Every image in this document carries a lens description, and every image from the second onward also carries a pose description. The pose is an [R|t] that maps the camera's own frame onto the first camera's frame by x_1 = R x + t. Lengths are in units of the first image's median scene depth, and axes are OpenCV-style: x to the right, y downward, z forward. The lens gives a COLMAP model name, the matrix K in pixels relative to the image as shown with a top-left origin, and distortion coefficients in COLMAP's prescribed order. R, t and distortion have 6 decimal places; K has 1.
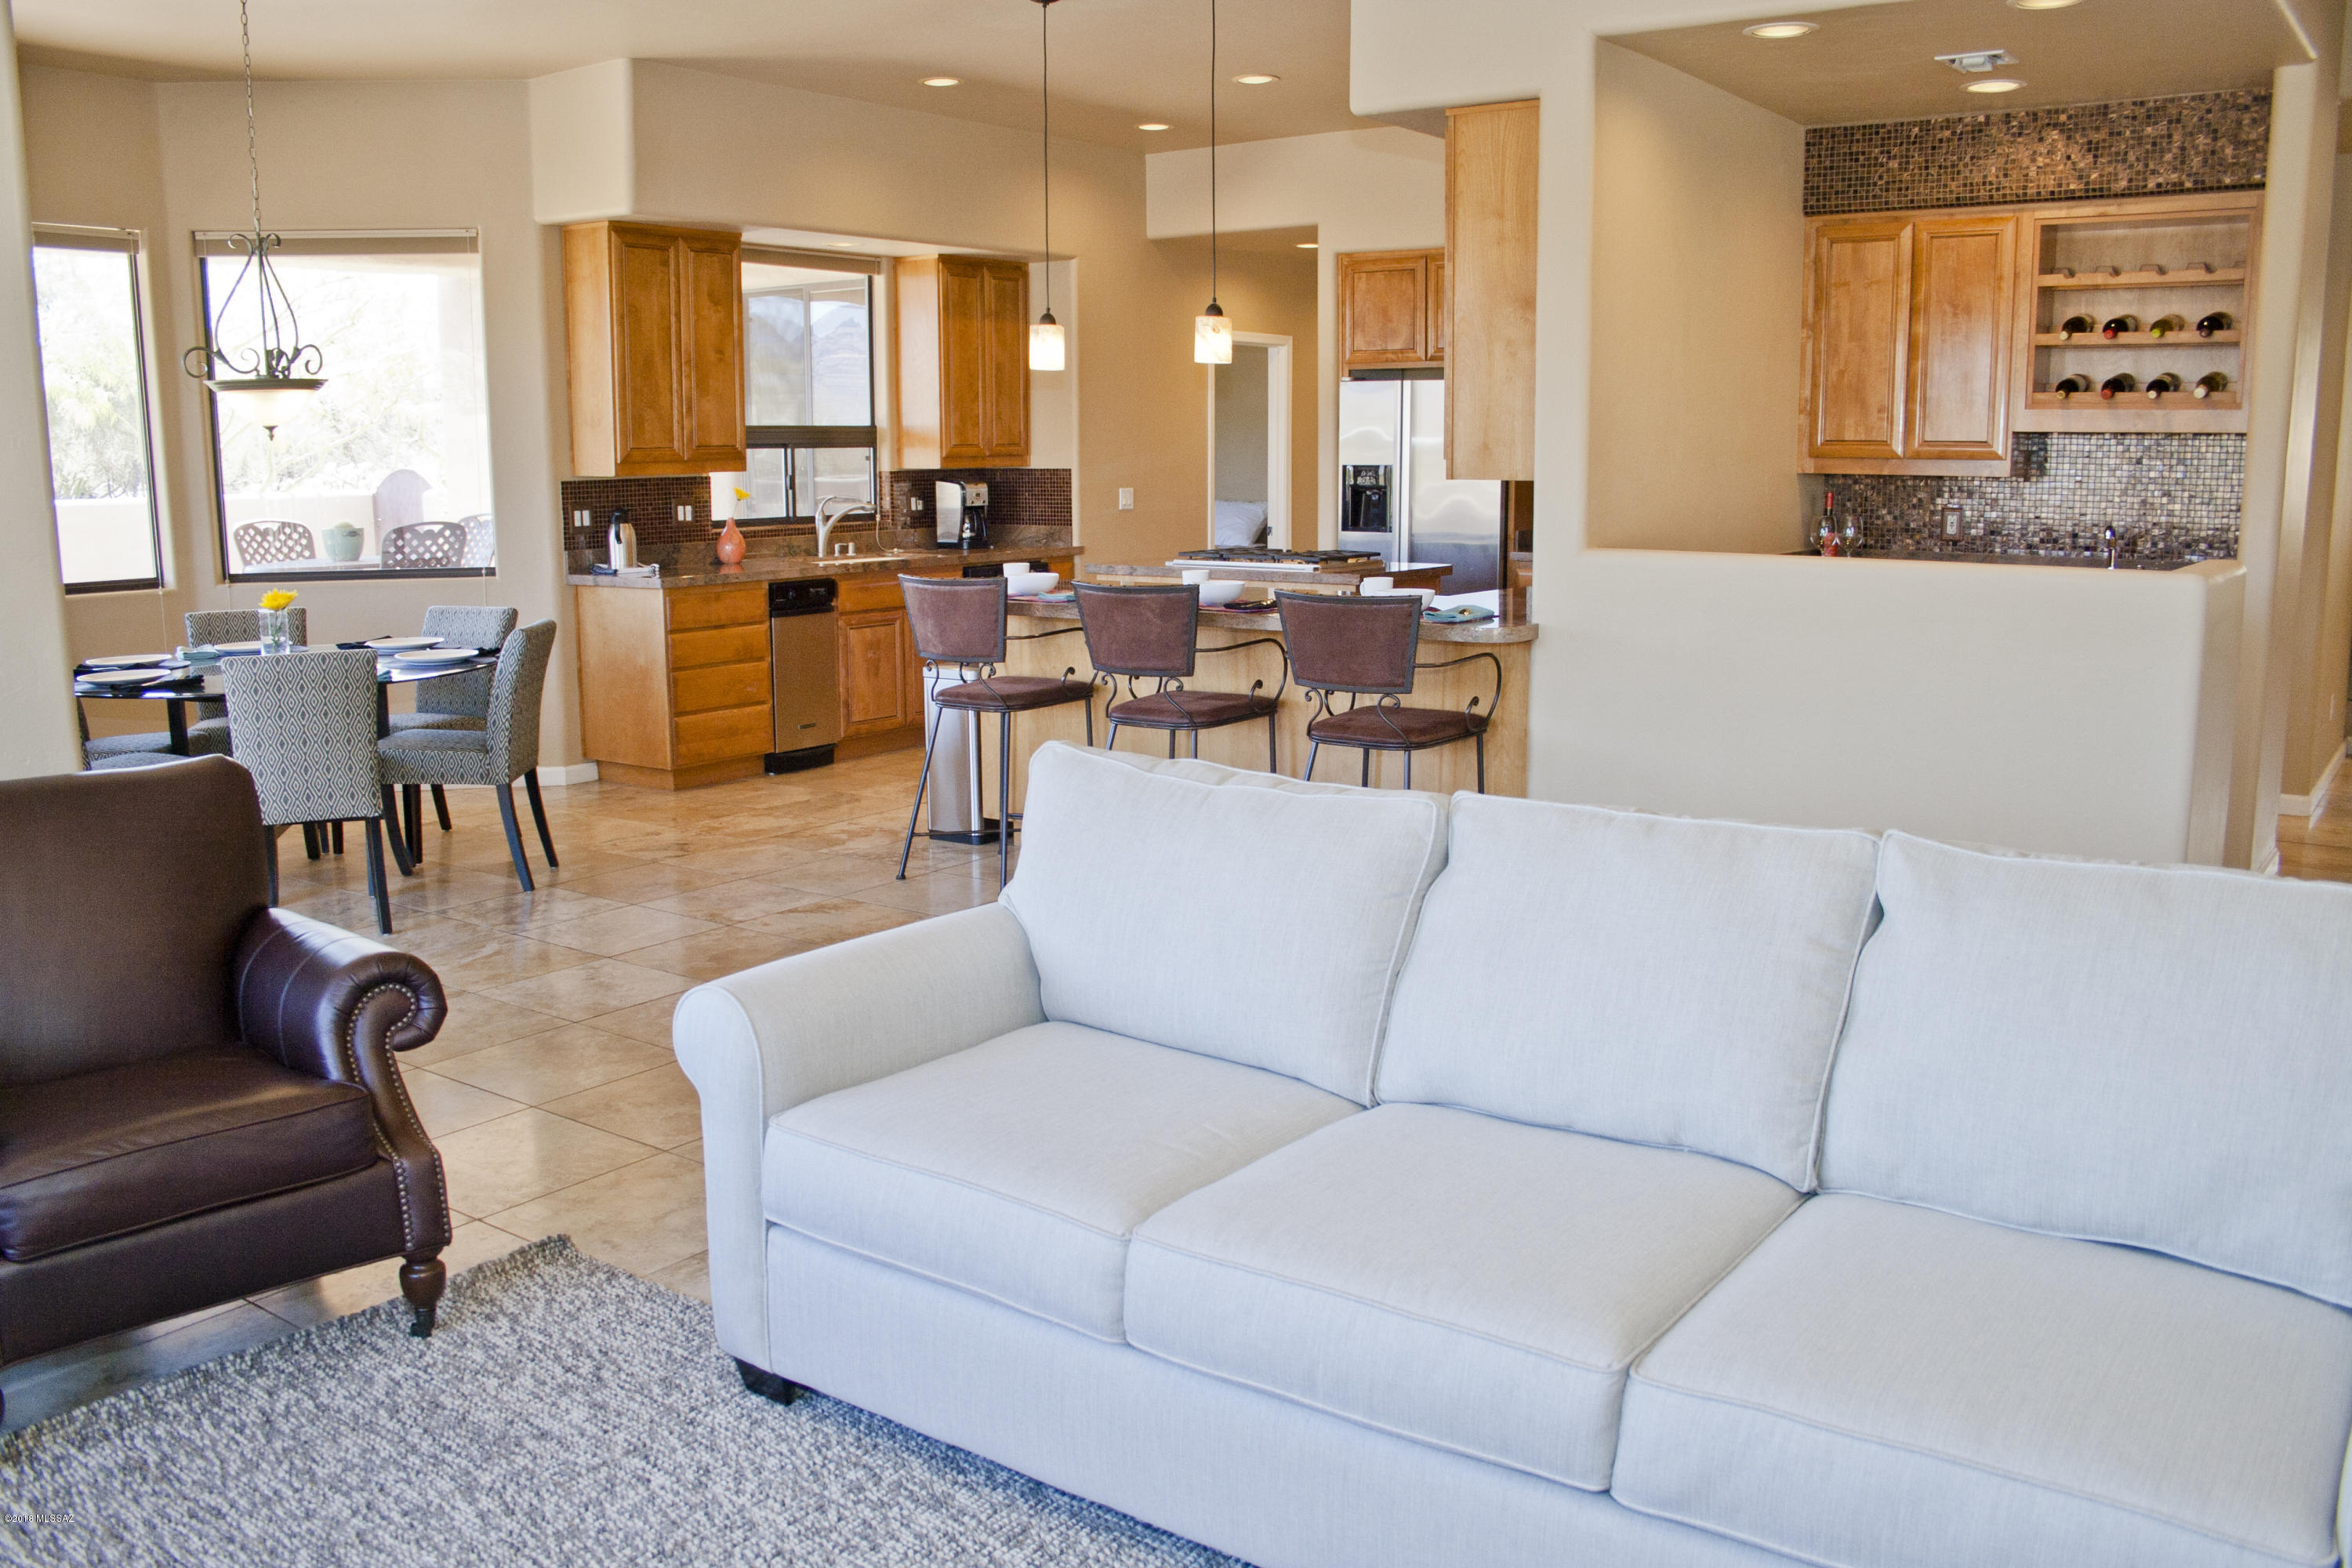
lens RADIAL K [[1958.9, 0, 1157.5], [0, 1958.9, 736.4], [0, 0, 1]] dist [-0.137991, 0.116782]
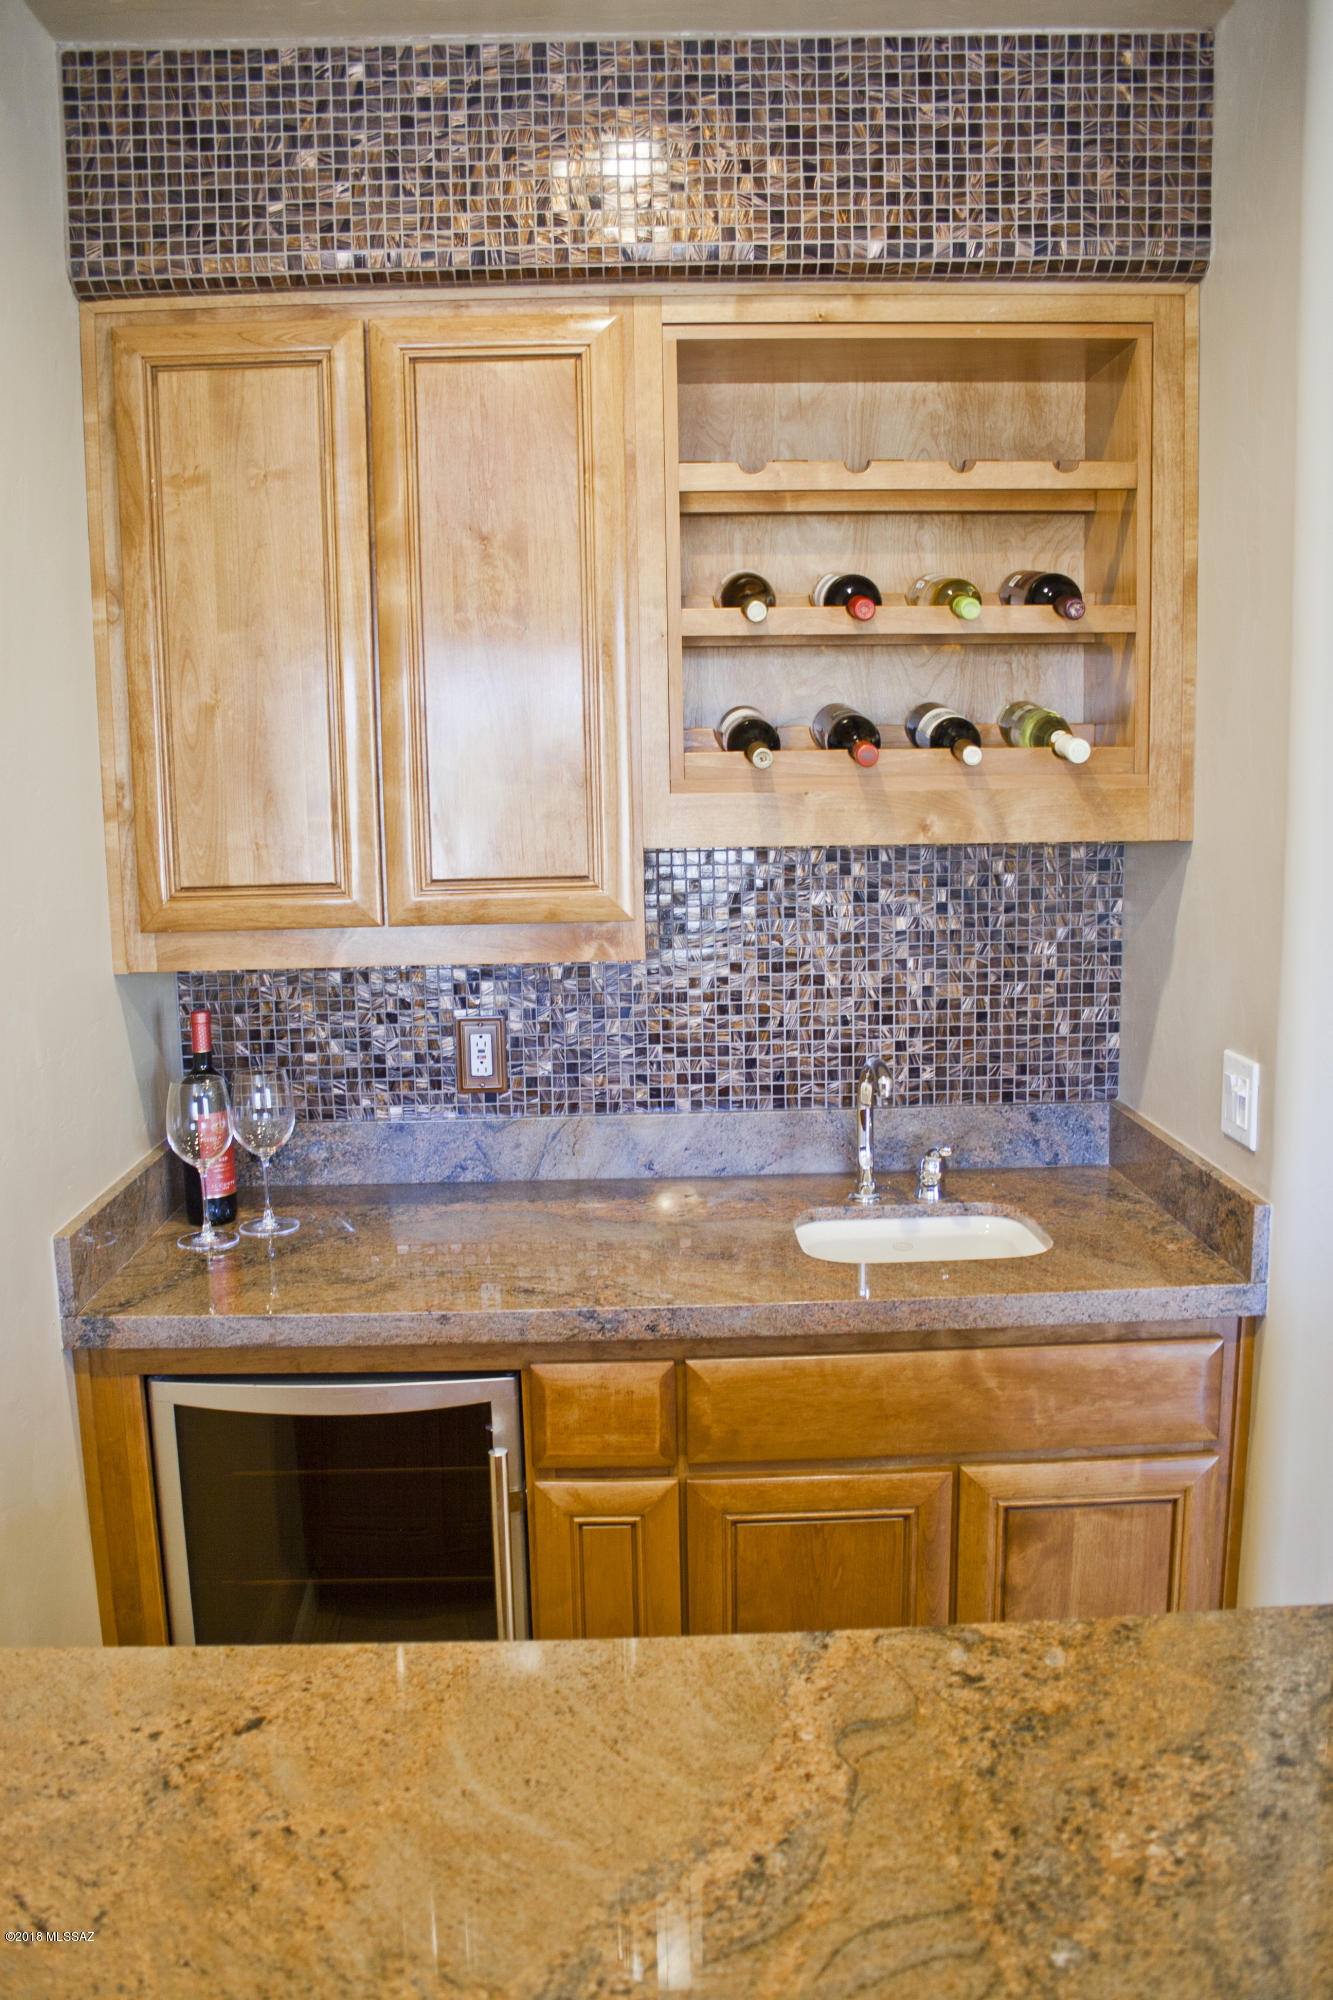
lens RADIAL K [[1665.7, 0, 668.2], [0, 1665.7, 1006.8], [0, 0, 1]] dist [-0.137991, 0.116782]
pose [[0.790821, -0.102883, 0.603338, 0.221773], [0.108390, 0.993731, 0.027383, -0.127793], [-0.602373, 0.043740, 0.797015, 0.675506]]
